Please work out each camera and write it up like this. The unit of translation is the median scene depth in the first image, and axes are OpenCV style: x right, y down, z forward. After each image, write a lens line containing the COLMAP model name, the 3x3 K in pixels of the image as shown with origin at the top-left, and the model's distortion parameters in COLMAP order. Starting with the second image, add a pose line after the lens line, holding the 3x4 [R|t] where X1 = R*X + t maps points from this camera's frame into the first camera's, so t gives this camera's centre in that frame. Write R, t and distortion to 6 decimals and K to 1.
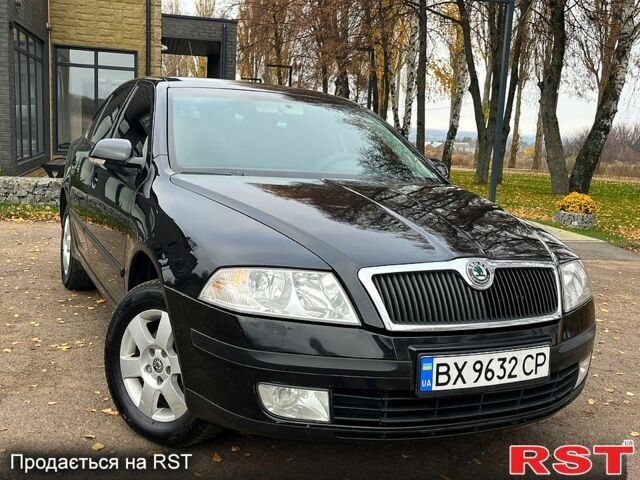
lens RADIAL K [[708.2, 0, 334.4], [0, 708.2, 238.9], [0, 0, 1]] dist [0.140567, -0.310398]
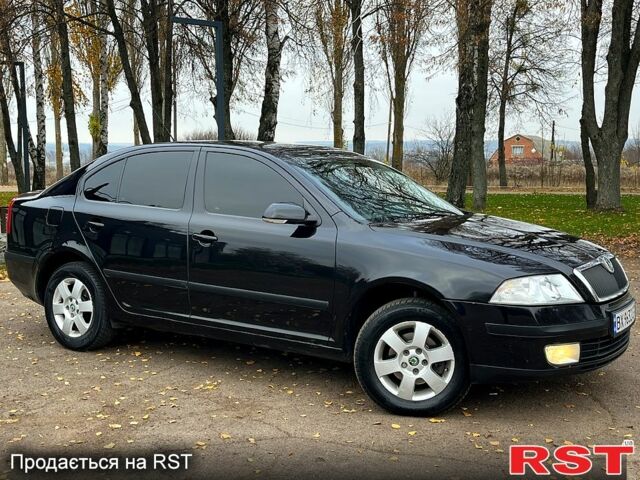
lens RADIAL K [[801.0, 0, 320.0], [0, 801.0, 240.0], [0, 0, 1]] dist [0.171603, -0.525364]
pose [[0.862794, -0.116547, 0.491939, -1.342715], [0.128293, 0.991686, 0.009935, -0.115029], [-0.489007, 0.054540, 0.870573, -0.349517]]
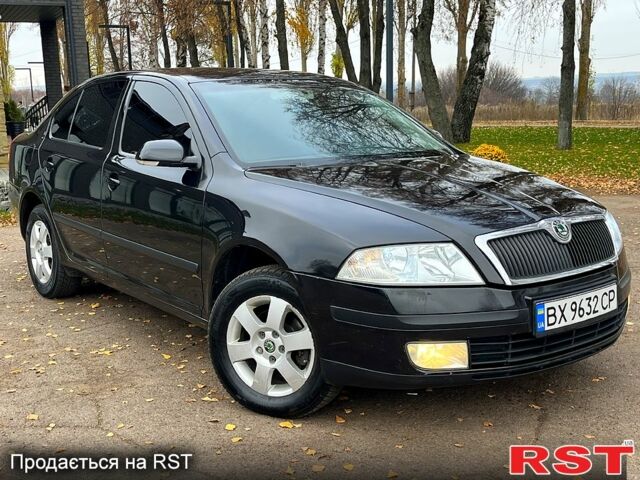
lens RADIAL K [[801.0, 0, 320.0], [0, 801.0, 240.0], [0, 0, 1]] dist [0.171603, -0.525364]
pose [[0.977806, -0.111989, 0.177073, -0.433211], [0.105421, 0.993358, 0.046104, -0.039335], [-0.181060, -0.026413, 0.983117, -0.253029]]
